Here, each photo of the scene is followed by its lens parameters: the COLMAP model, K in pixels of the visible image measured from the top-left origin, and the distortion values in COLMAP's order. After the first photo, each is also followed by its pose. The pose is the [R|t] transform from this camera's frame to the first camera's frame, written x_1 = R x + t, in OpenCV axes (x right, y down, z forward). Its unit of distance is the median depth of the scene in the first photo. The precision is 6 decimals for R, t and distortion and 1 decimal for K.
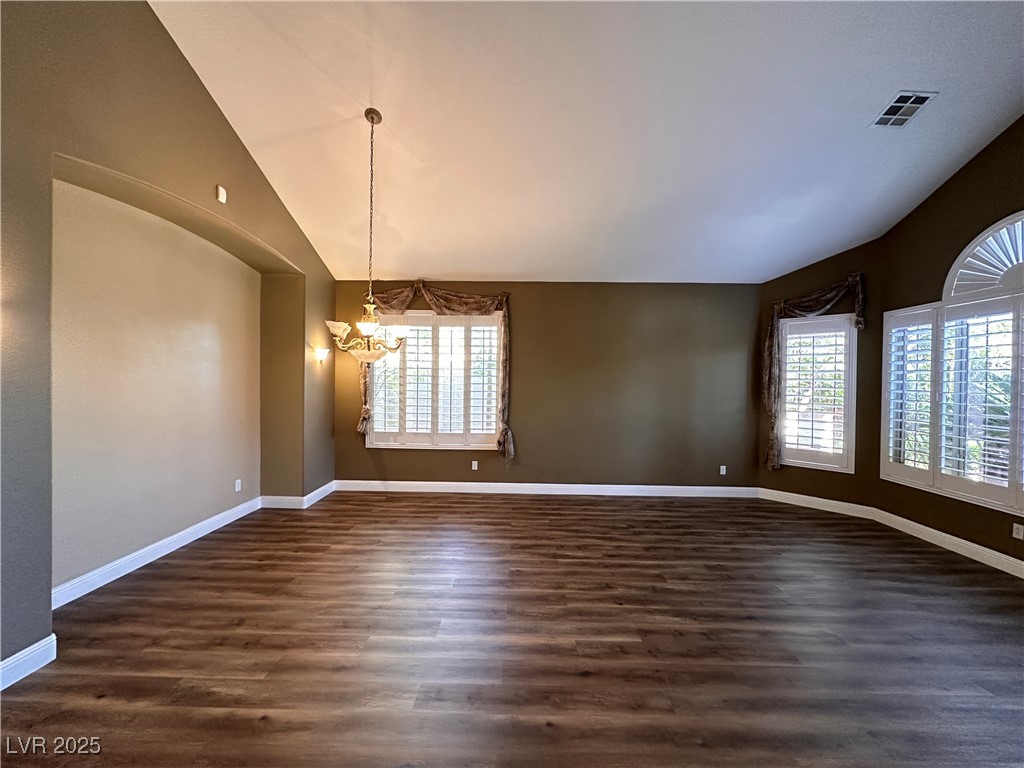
lens RADIAL K [[407.6, 0, 515.6], [0, 407.6, 381.8], [0, 0, 1]] dist [-0.004255, 0.000450]
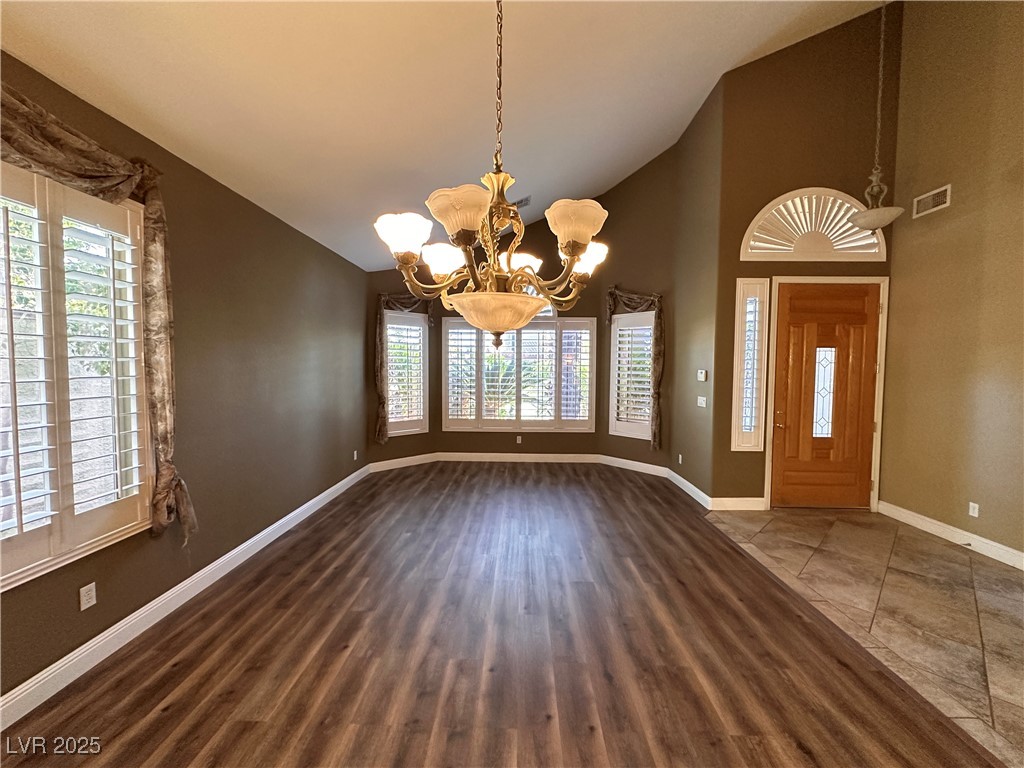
lens RADIAL K [[407.6, 0, 511.7], [0, 407.6, 383.4], [0, 0, 1]] dist [-0.004255, 0.000450]
pose [[0.013276, -0.053993, 0.998453, -0.500691], [-0.000350, 0.998541, 0.054002, -0.011958], [-0.999912, -0.001067, 0.013238, 0.664405]]
